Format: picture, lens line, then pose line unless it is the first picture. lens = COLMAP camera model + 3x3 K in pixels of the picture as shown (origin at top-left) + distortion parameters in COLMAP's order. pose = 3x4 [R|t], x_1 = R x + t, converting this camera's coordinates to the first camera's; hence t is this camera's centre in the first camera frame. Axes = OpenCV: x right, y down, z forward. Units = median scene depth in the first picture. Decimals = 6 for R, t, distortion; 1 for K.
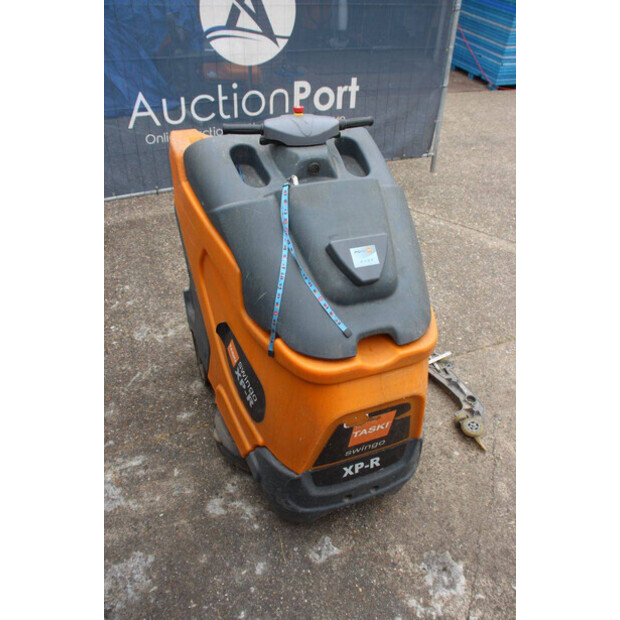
lens RADIAL K [[508.1, 0, 311.3], [0, 508.1, 310.4], [0, 0, 1]] dist [-0.160227, 0.124519]
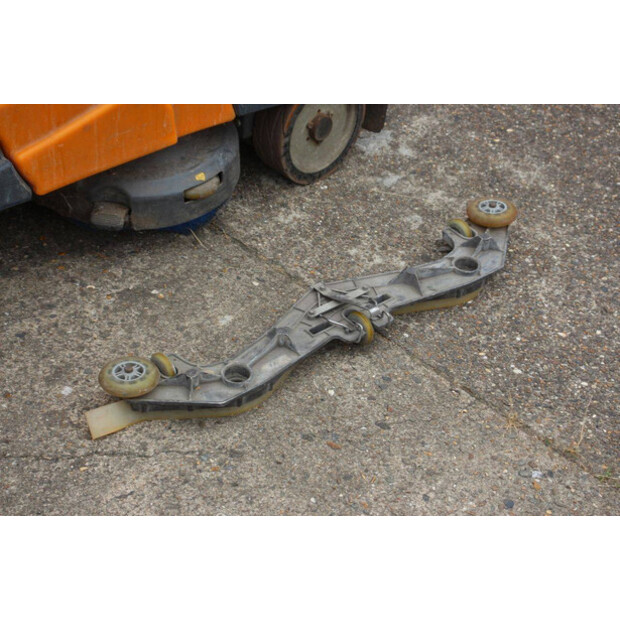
lens RADIAL K [[1425.7, 0, 308.1], [0, 1425.7, 306.9], [0, 0, 1]] dist [0.393424, 0.000000]
pose [[0.380916, 0.542218, -0.748934, 1.356448], [-0.596365, 0.763072, 0.249137, -0.188253], [0.706577, 0.351738, 0.614026, 0.459085]]
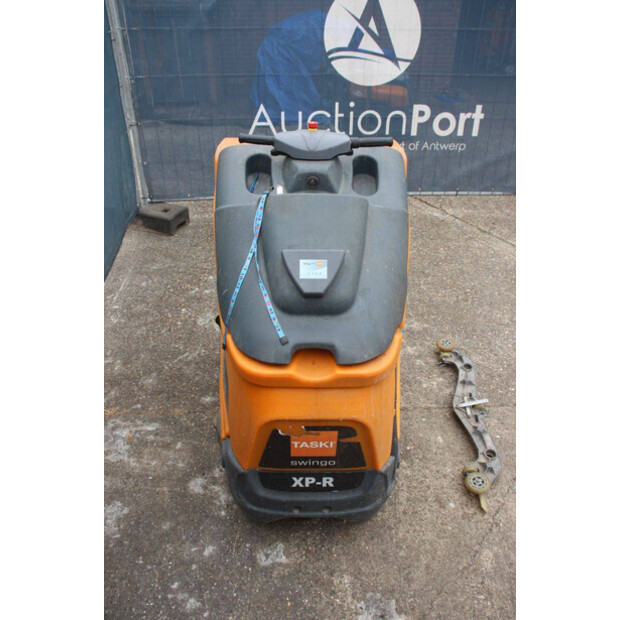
lens RADIAL K [[508.1, 0, 309.6], [0, 508.1, 310.2], [0, 0, 1]] dist [-0.160227, 0.124519]
pose [[0.933418, 0.177179, -0.311992, 0.302925], [-0.189502, 0.981836, -0.009370, -0.010823], [0.304664, 0.067870, 0.950039, 0.028371]]
